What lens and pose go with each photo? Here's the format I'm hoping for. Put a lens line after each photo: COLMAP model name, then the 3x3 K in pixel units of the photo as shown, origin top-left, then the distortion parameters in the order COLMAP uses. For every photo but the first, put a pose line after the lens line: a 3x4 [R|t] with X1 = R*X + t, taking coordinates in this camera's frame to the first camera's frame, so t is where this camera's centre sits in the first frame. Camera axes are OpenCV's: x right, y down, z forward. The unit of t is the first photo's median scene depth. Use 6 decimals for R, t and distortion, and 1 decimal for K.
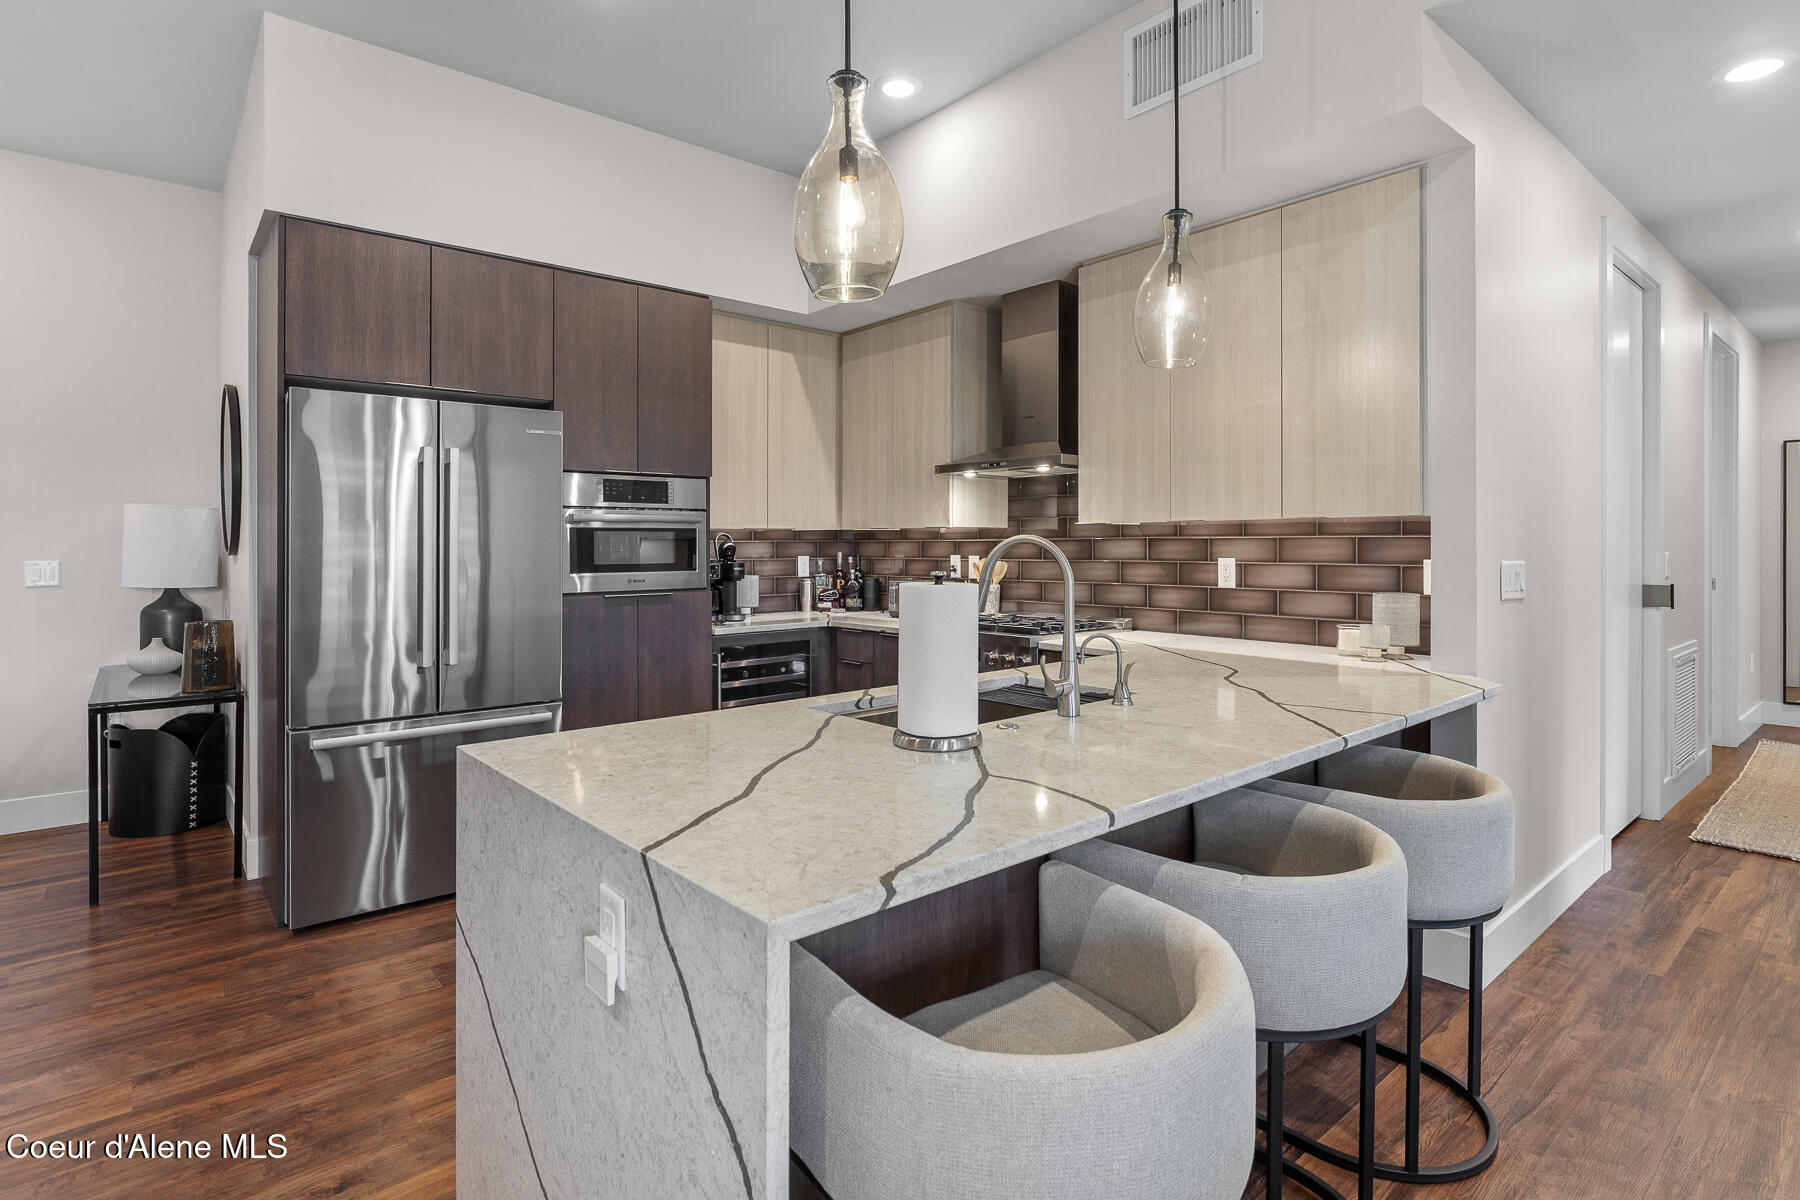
lens RADIAL K [[912.7, 0, 913.2], [0, 912.7, 537.9], [0, 0, 1]] dist [-0.000779, 0.000349]
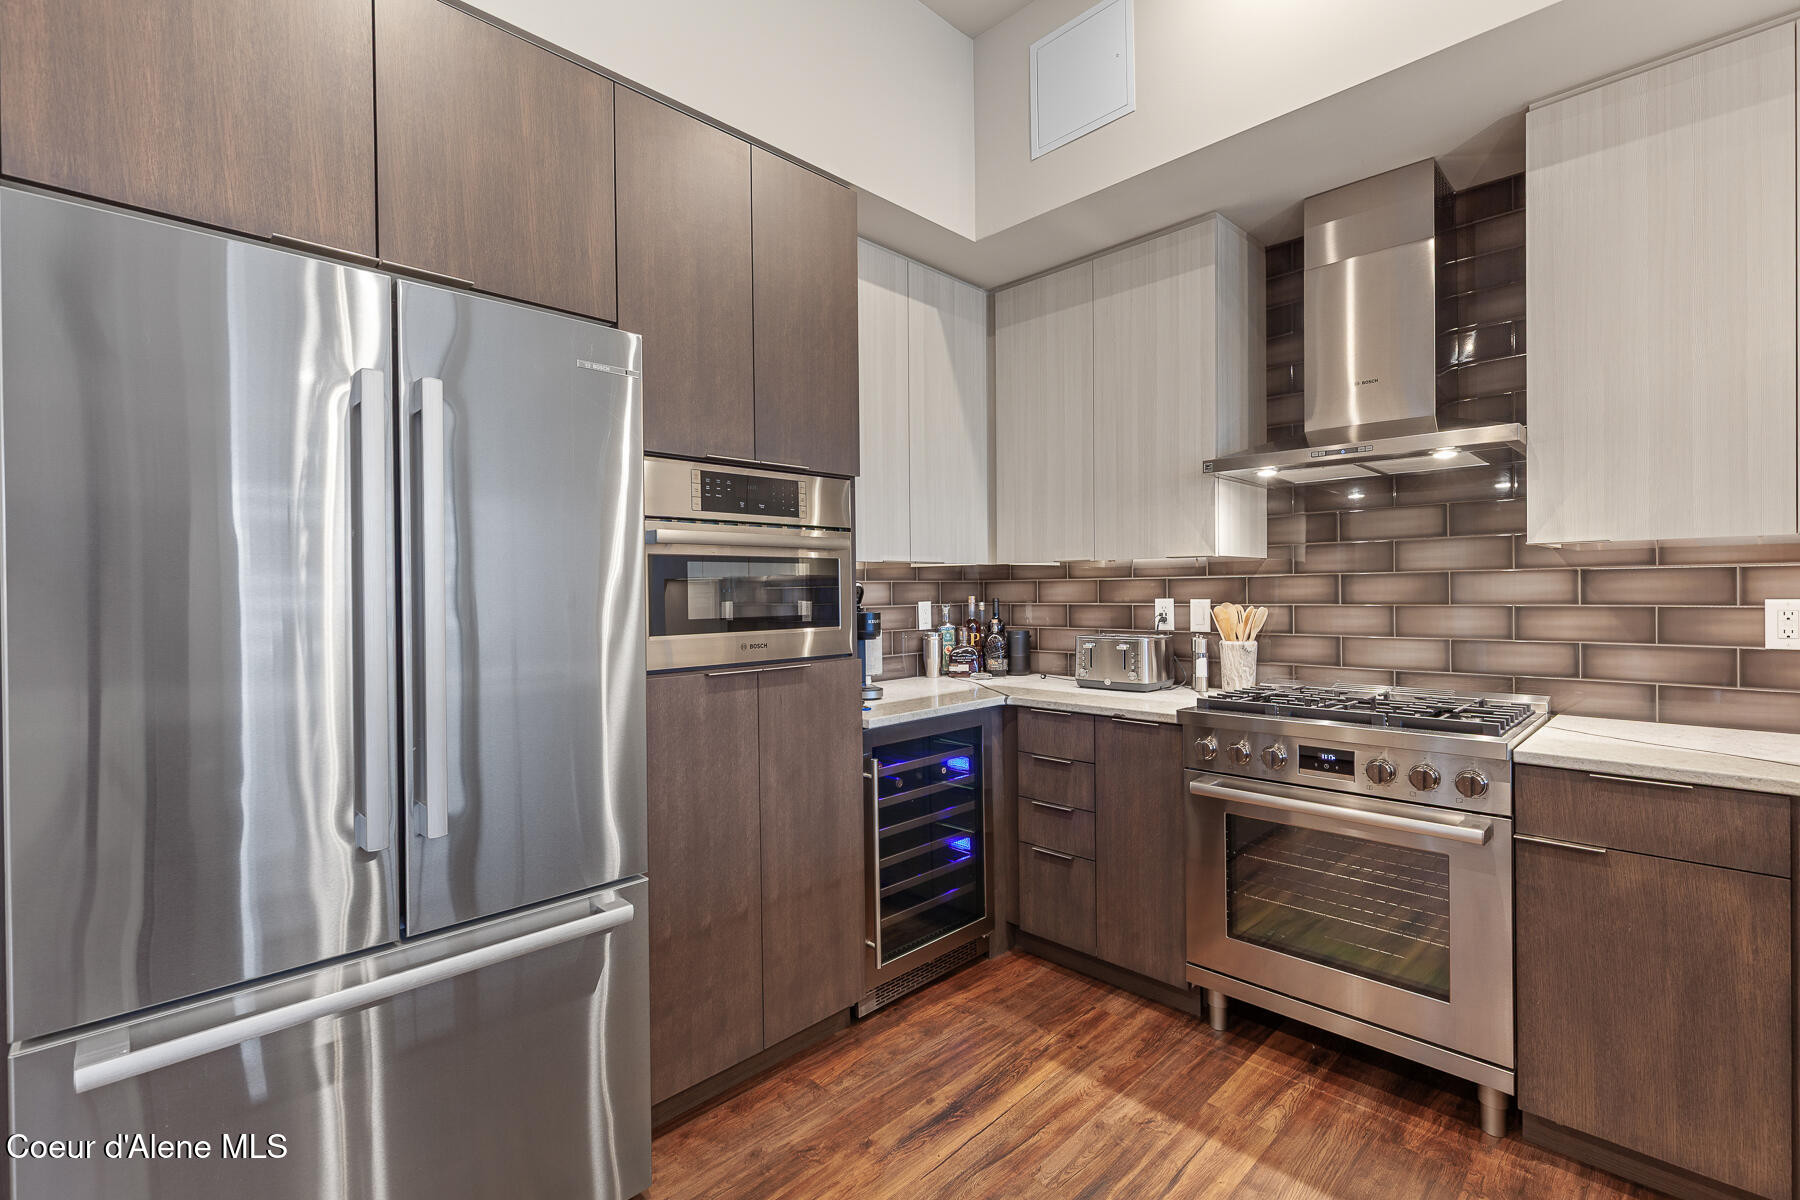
lens RADIAL K [[804.9, 0, 904.2], [0, 804.9, 596.4], [0, 0, 1]] dist [0.002086, 0.000236]
pose [[0.997513, -0.007968, 0.070036, -0.239781], [0.006854, 0.999846, 0.016125, 0.007004], [-0.070153, -0.015605, 0.997414, 0.469266]]
